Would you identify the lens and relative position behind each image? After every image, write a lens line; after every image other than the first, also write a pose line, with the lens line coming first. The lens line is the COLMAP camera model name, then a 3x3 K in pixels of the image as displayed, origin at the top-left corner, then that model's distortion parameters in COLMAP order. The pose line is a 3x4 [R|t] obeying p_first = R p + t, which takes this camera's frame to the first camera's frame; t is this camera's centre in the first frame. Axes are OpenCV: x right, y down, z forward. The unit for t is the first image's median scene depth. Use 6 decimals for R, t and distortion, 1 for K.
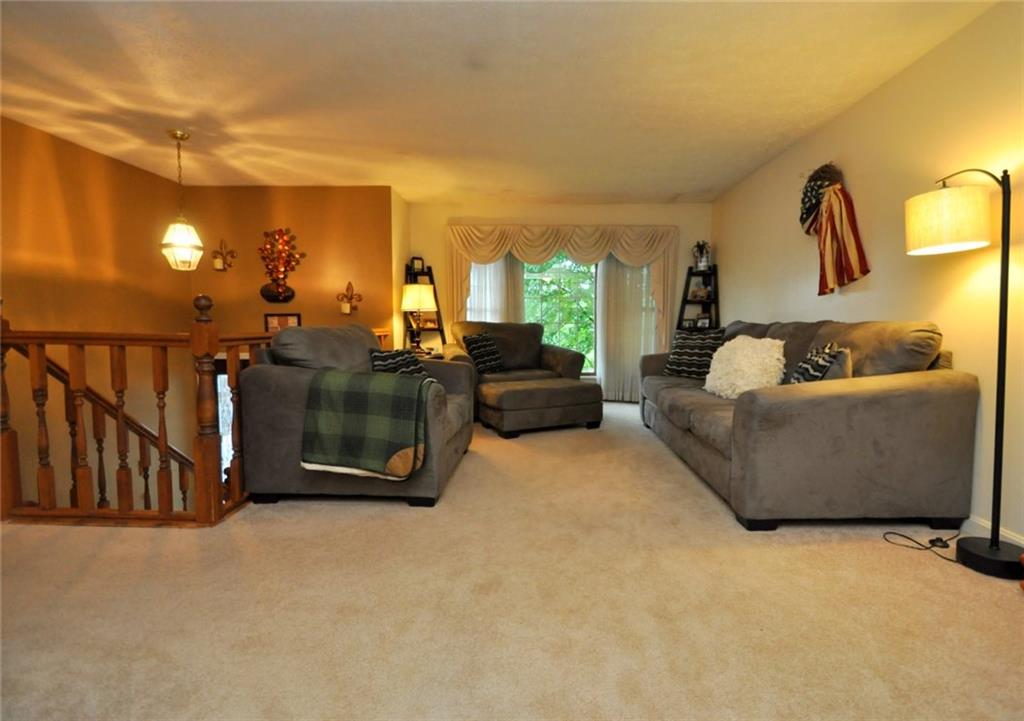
lens RADIAL K [[485.2, 0, 521.2], [0, 485.2, 361.1], [0, 0, 1]] dist [-0.002067, -0.001065]
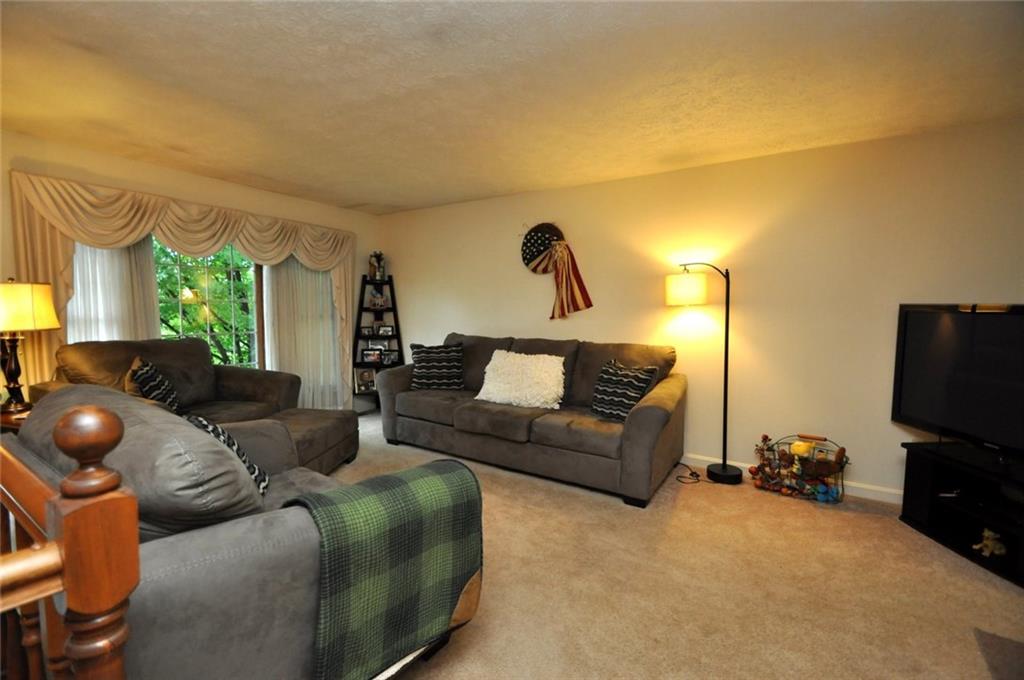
lens RADIAL K [[452.0, 0, 511.9], [0, 452.0, 341.3], [0, 0, 1]] dist [-0.001187, -0.003416]
pose [[0.514350, -0.056553, 0.855713, -0.310435], [0.055425, 0.997929, 0.032637, -0.070509], [-0.855787, 0.030641, 0.516420, 0.258810]]
